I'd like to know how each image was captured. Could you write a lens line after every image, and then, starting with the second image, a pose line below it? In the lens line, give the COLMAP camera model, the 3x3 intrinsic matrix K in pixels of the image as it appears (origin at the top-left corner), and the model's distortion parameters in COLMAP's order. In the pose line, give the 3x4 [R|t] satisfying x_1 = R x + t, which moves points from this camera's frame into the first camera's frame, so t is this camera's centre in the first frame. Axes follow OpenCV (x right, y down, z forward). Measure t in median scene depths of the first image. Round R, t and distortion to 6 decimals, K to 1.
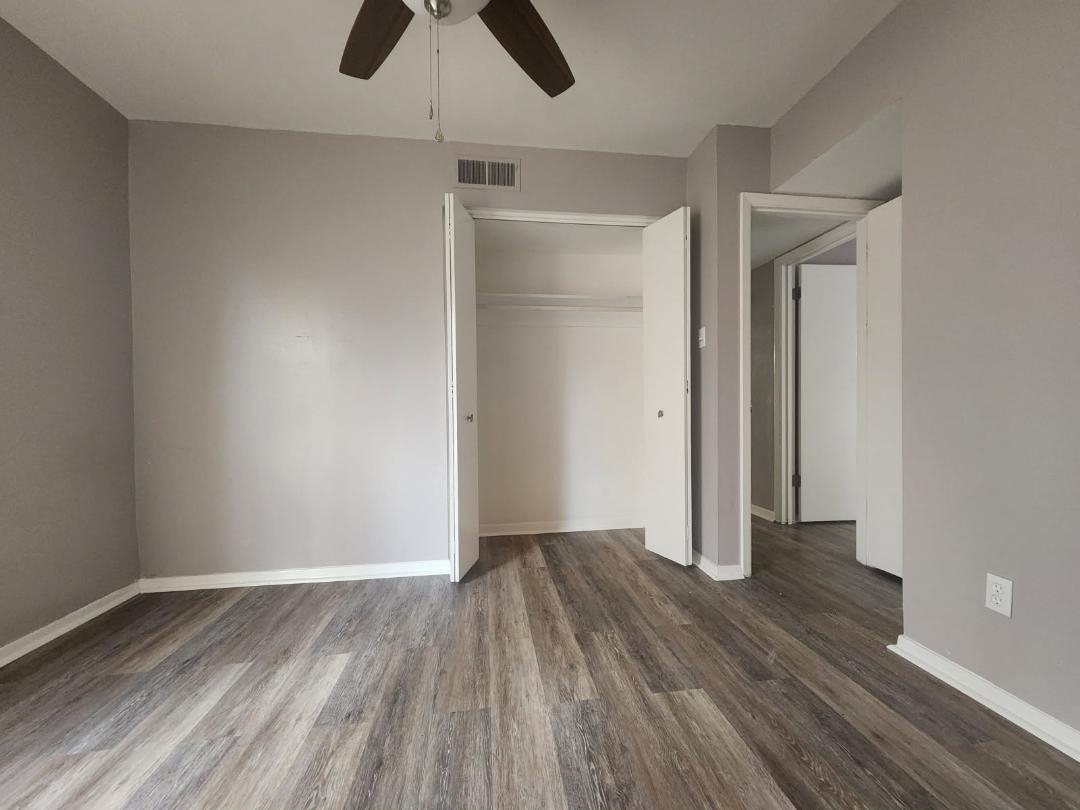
lens RADIAL K [[444.2, 0, 556.3], [0, 444.2, 401.4], [0, 0, 1]] dist [0.007944, -0.001630]
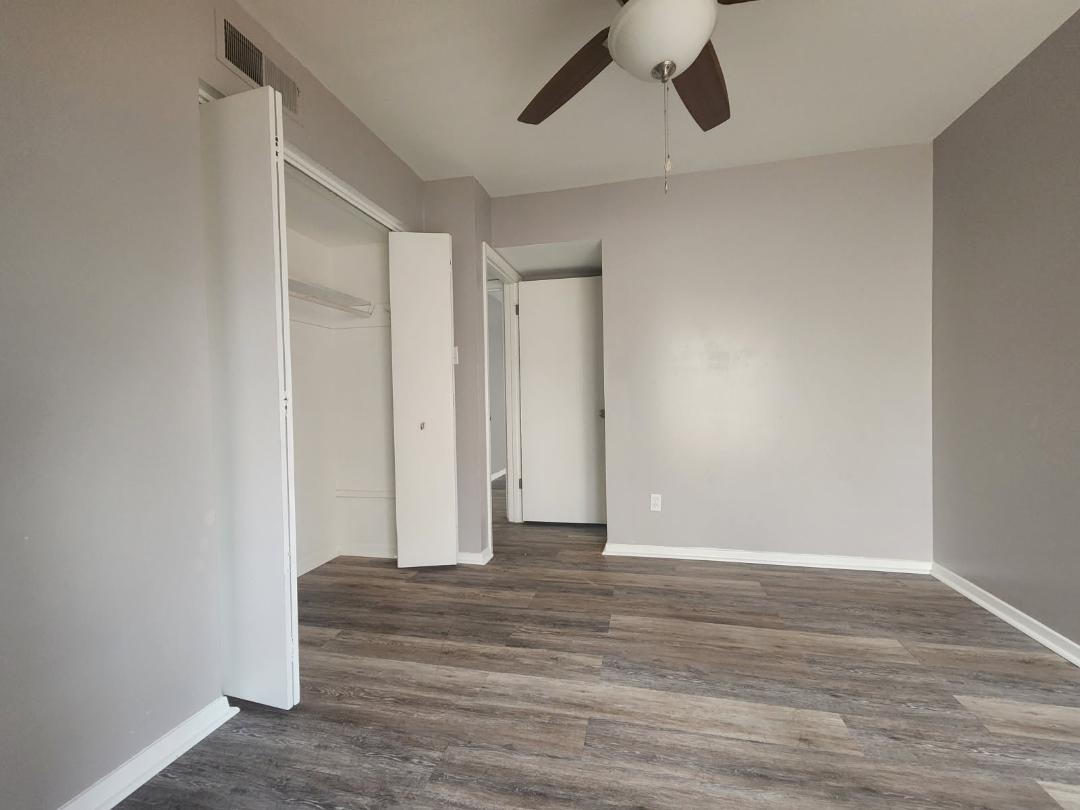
lens RADIAL K [[444.2, 0, 540.6], [0, 444.2, 399.5], [0, 0, 1]] dist [0.007944, -0.001630]
pose [[0.360662, 0.005390, 0.932681, -0.980134], [0.005487, 0.999954, -0.007901, -0.037181], [-0.932680, 0.007968, 0.360616, 0.612532]]
